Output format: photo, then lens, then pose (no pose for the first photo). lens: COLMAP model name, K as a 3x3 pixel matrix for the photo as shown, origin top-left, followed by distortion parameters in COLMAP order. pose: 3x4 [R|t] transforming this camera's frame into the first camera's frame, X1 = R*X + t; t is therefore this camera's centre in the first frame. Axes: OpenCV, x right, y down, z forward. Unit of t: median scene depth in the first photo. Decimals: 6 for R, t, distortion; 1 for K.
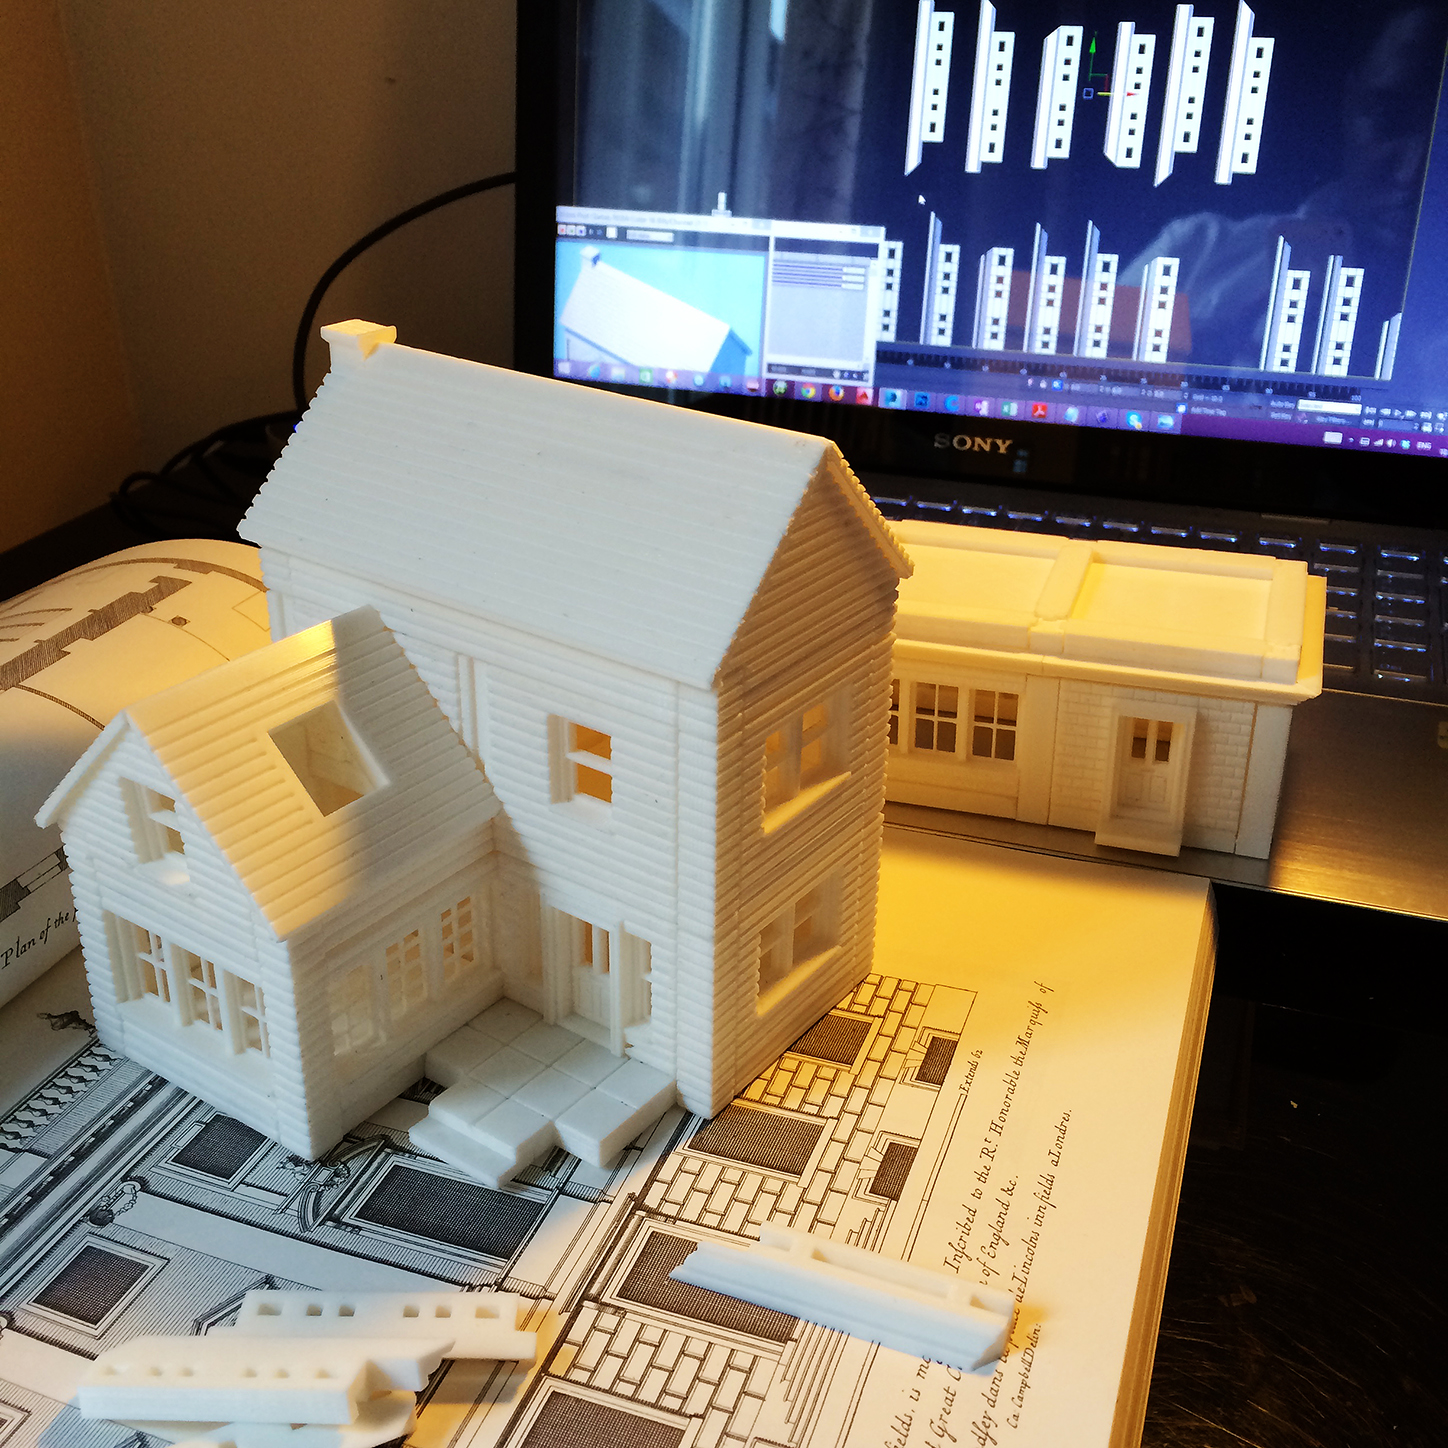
lens RADIAL K [[1765.7, 0, 724.0], [0, 1765.7, 724.0], [0, 0, 1]] dist [0.172702, -0.015895]
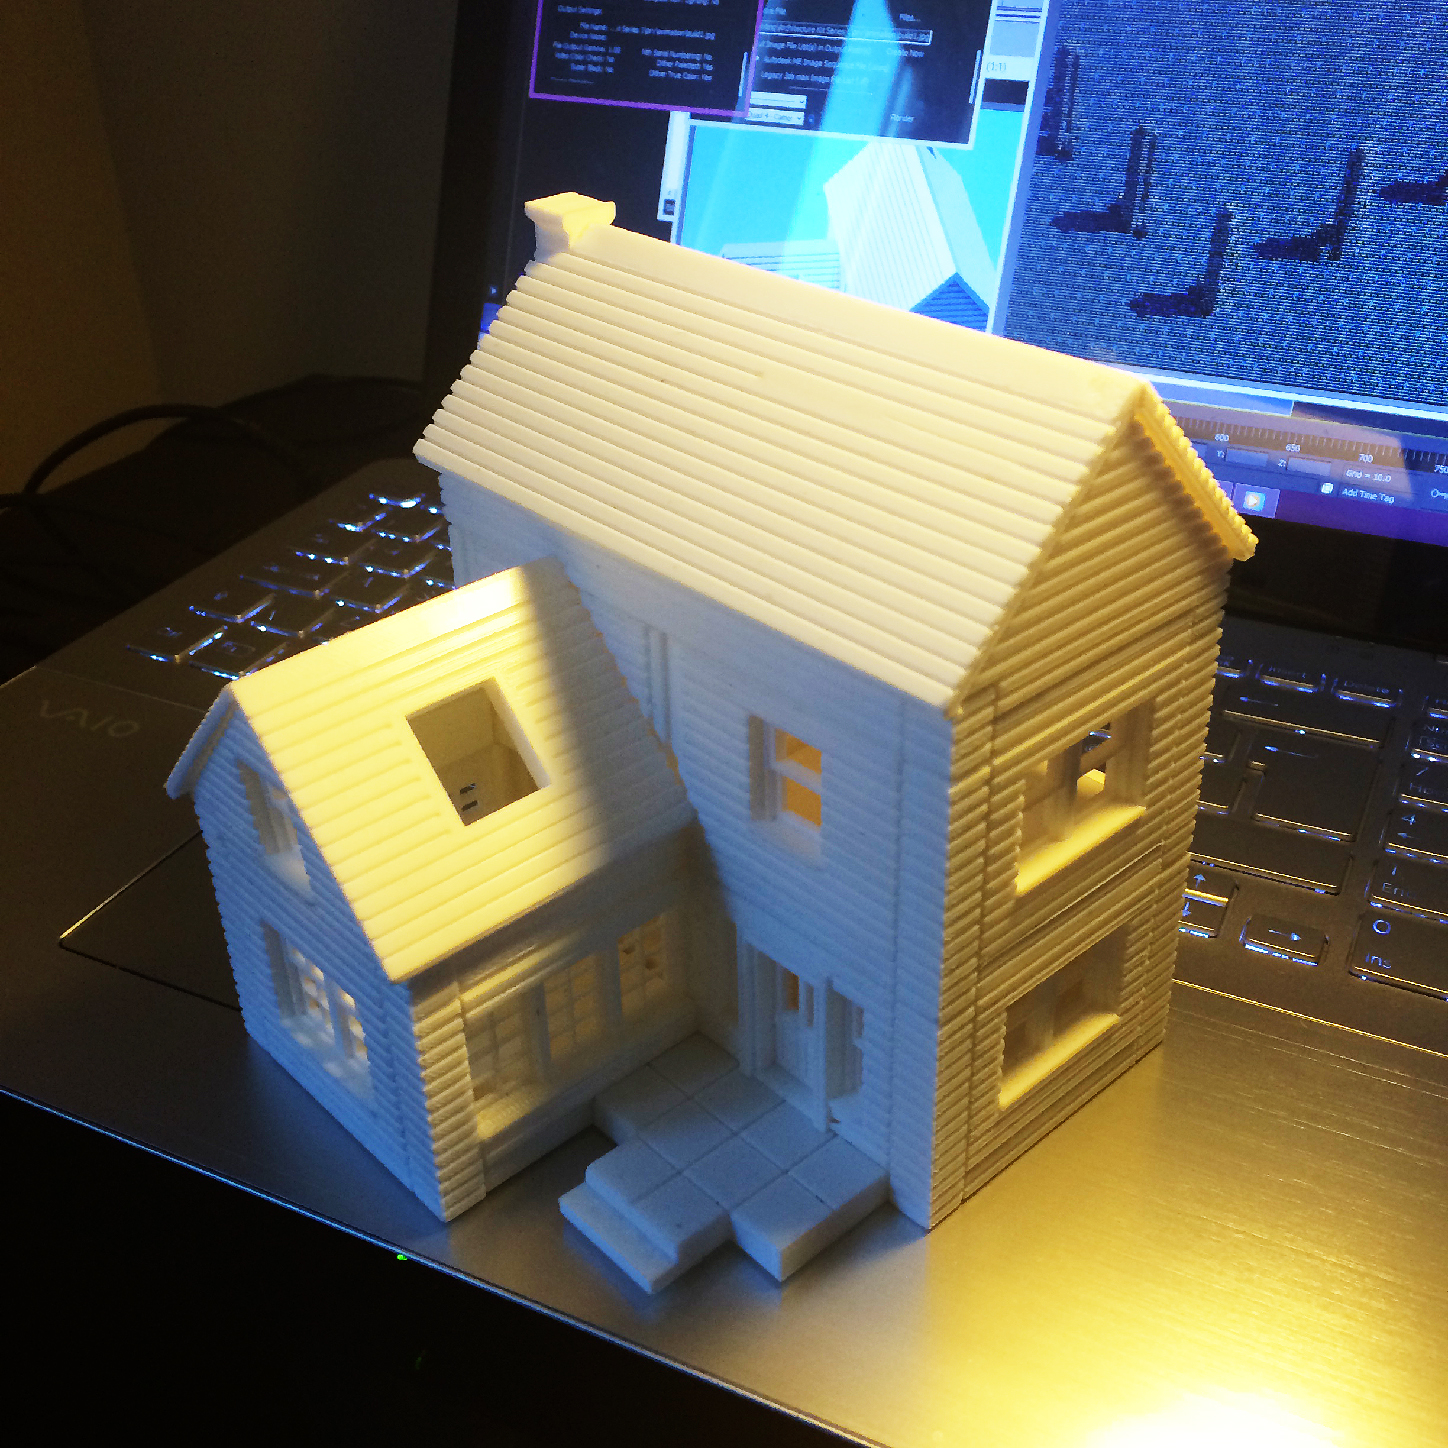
lens RADIAL K [[1765.7, 0, 724.0], [0, 1765.7, 724.0], [0, 0, 1]] dist [0.172702, -0.015895]
pose [[0.978438, 0.075396, -0.192285, 0.039413], [-0.059832, 0.994539, 0.085512, -0.064711], [0.197683, -0.072163, 0.977606, 0.219695]]
